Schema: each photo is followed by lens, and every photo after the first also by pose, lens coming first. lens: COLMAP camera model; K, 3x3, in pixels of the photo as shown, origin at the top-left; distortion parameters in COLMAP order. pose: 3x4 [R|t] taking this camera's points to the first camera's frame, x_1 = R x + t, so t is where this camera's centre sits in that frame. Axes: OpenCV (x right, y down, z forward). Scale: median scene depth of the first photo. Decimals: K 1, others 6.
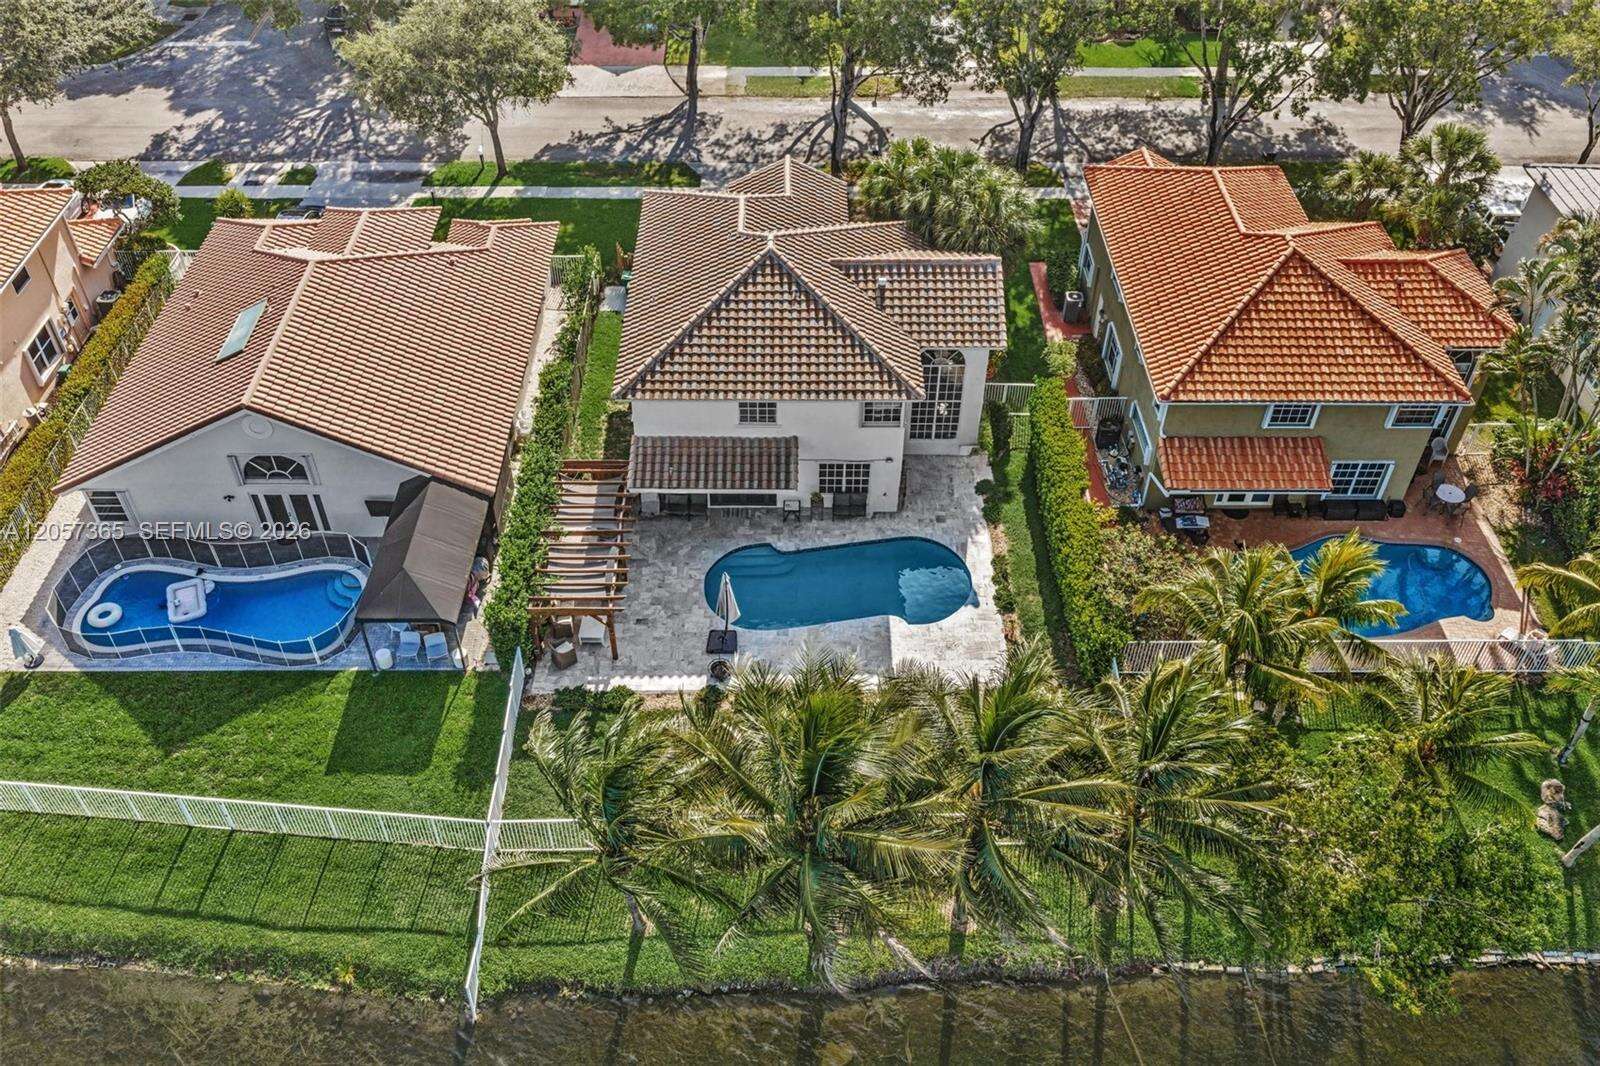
lens RADIAL K [[1317.3, 0, 818.8], [0, 1317.3, 495.4], [0, 0, 1]] dist [0.011845, -0.013576]
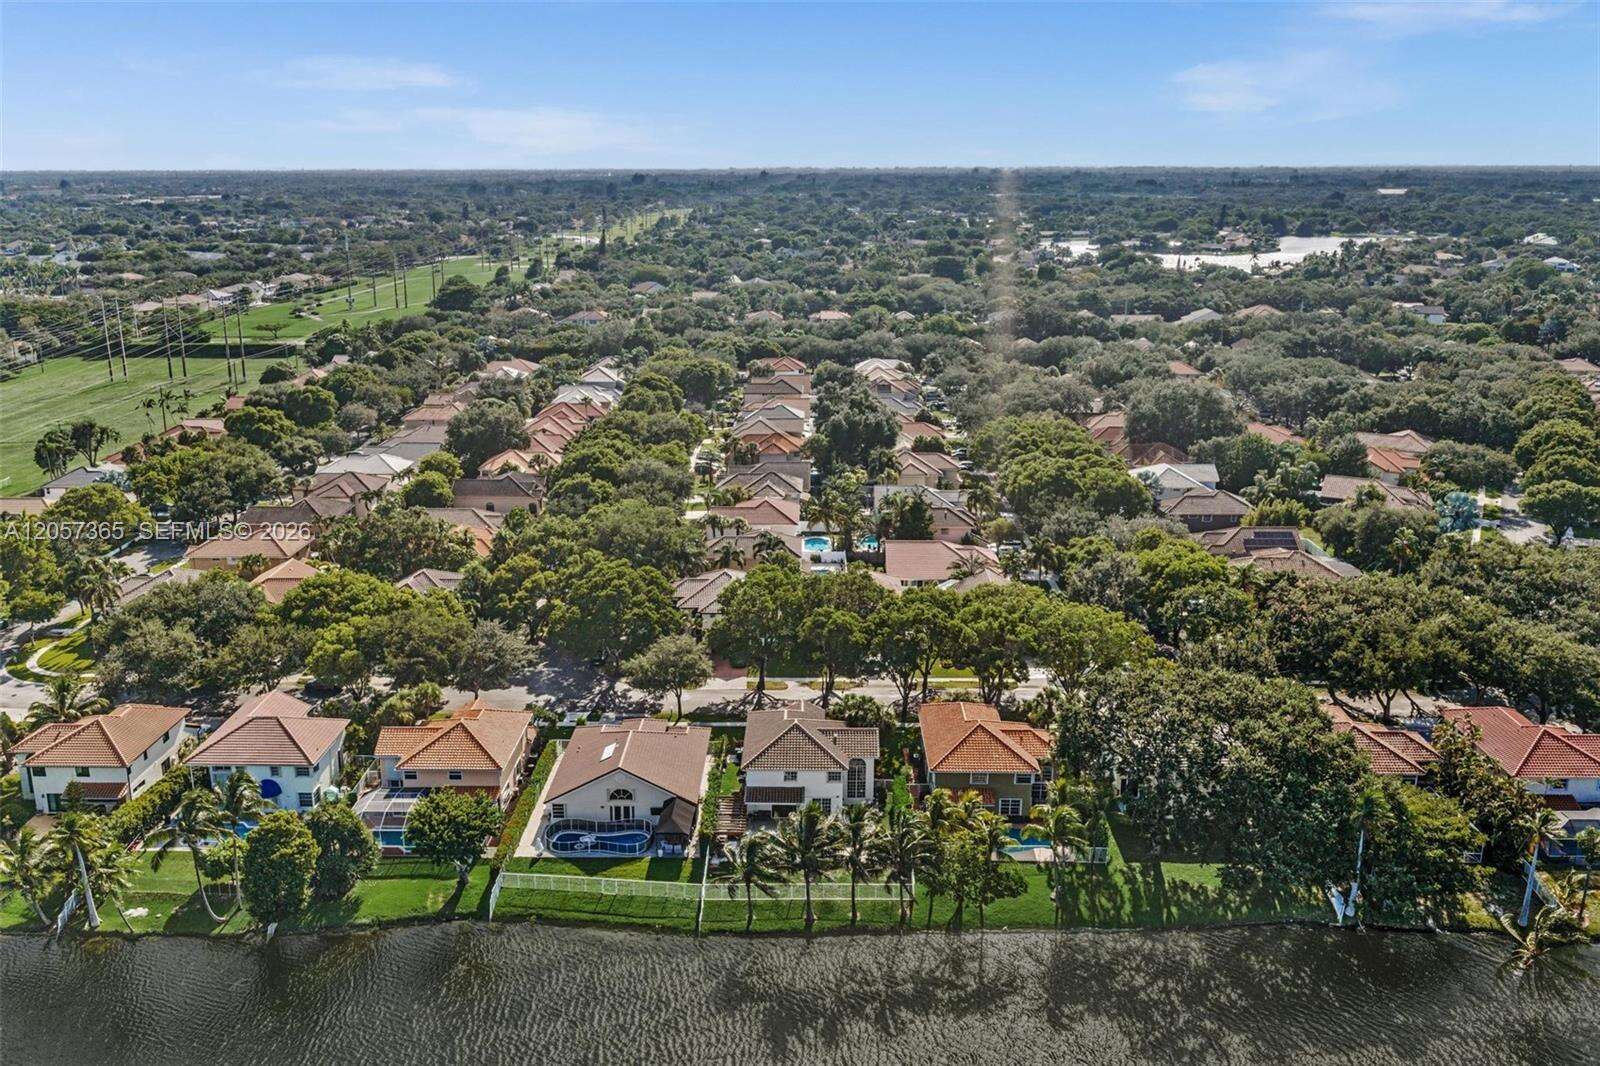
lens RADIAL K [[1317.3, 0, 808.8], [0, 1317.3, 534.7], [0, 0, 1]] dist [0.011845, -0.013576]
pose [[0.999705, -0.003063, -0.024095, 0.062684], [-0.008179, 0.891644, -0.452663, 0.753310], [0.022871, 0.452727, 0.891356, -1.758701]]
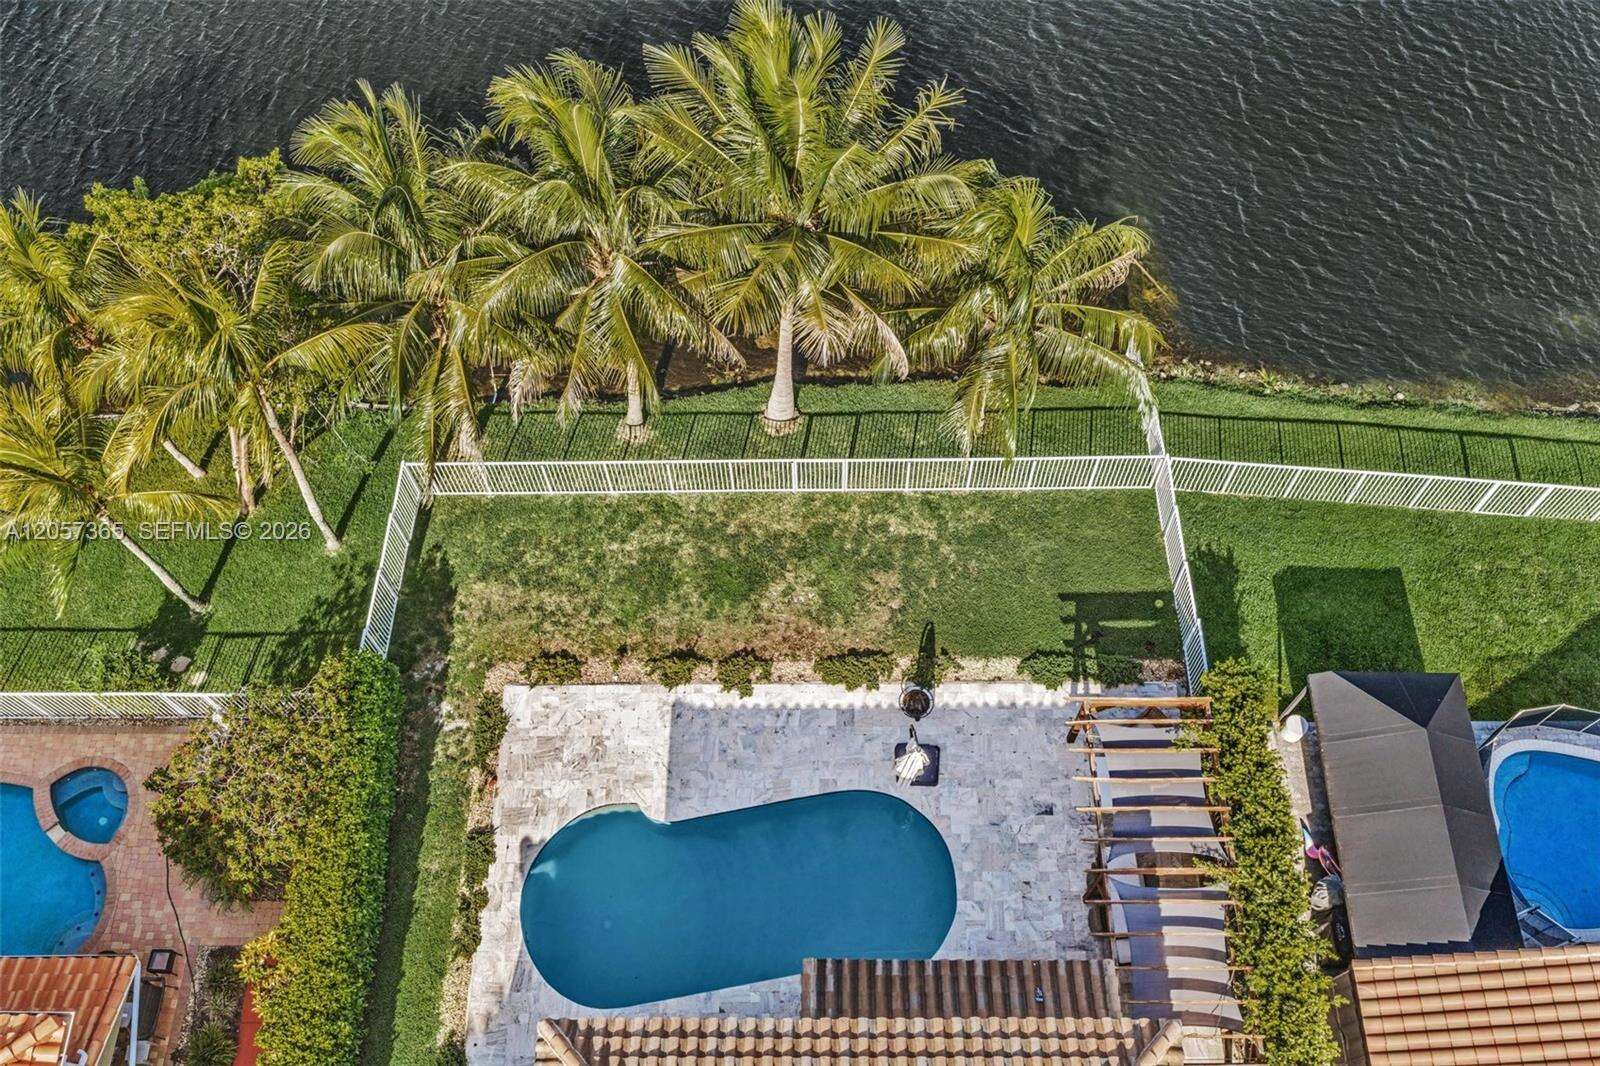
lens RADIAL K [[1317.3, 0, 801.7], [0, 1317.3, 533.7], [0, 0, 1]] dist [0.011845, -0.013576]
pose [[-0.999805, -0.014884, 0.012973, -0.019926], [0.016274, -0.249169, 0.968323, -0.488292], [-0.011180, 0.968346, 0.249362, 0.682716]]
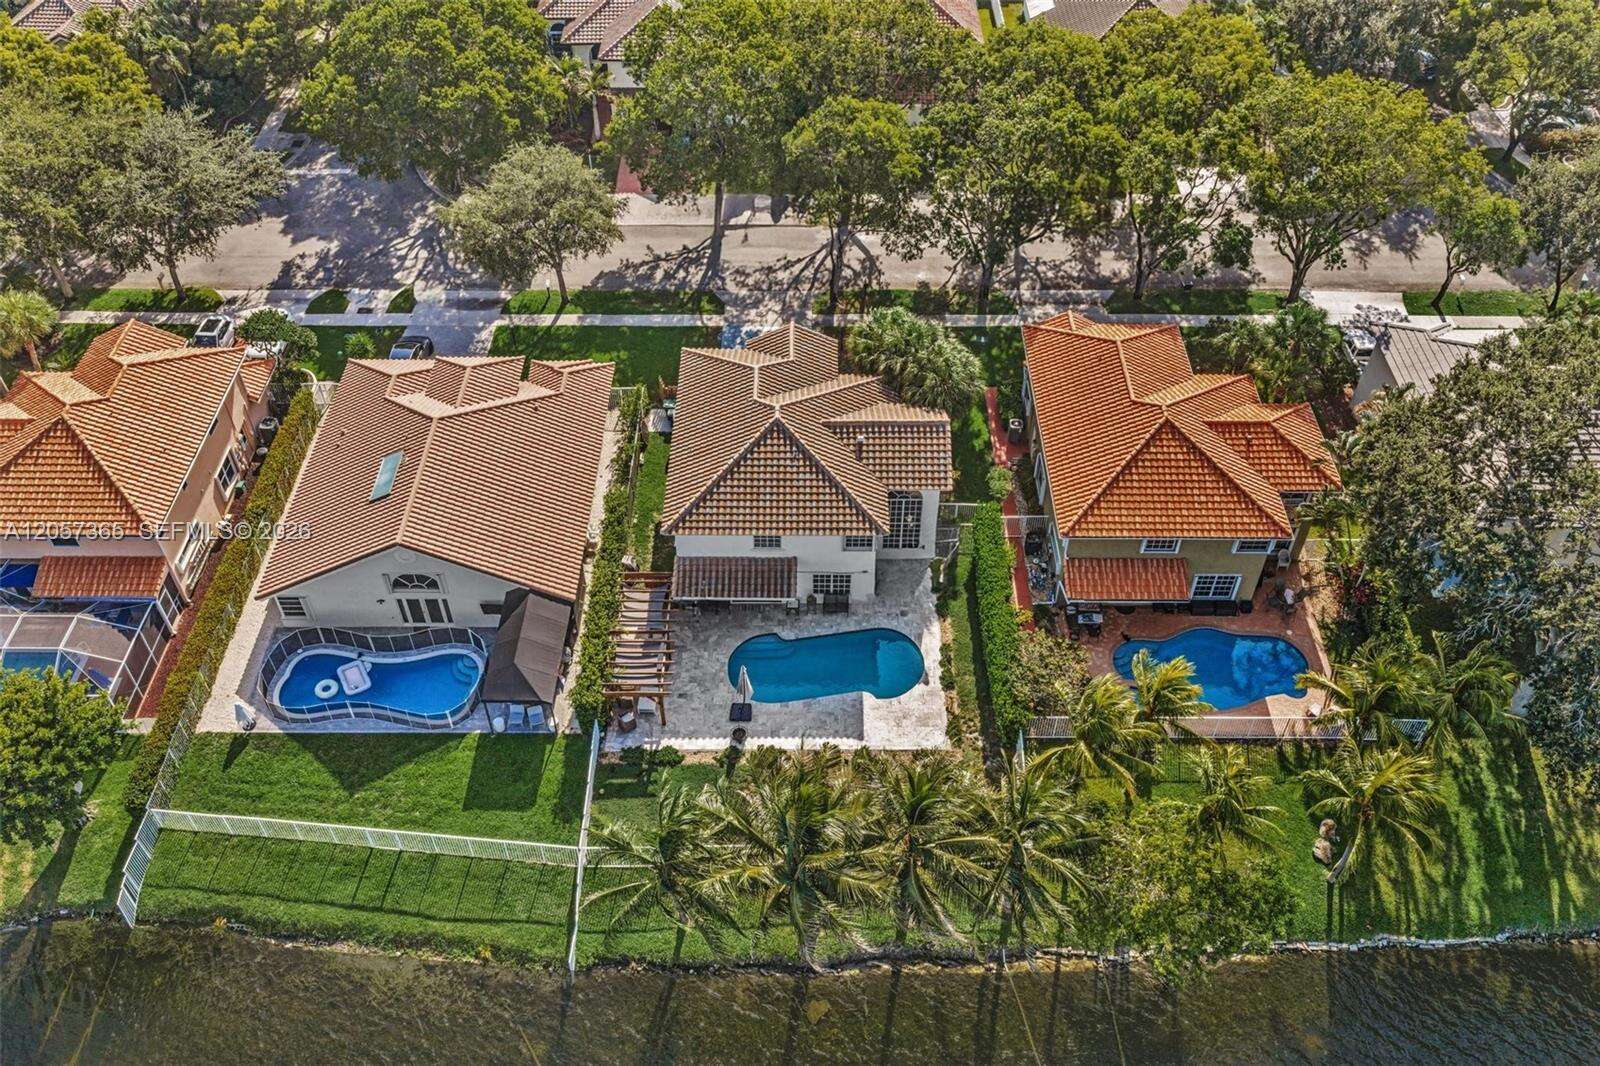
lens RADIAL K [[1317.3, 0, 822.7], [0, 1317.3, 495.6], [0, 0, 1]] dist [0.011845, -0.013576]
pose [[0.999896, 0.003417, -0.014009, 0.029693], [-0.002852, 0.999188, 0.040186, -0.163896], [0.014135, -0.040142, 0.999094, -0.354349]]
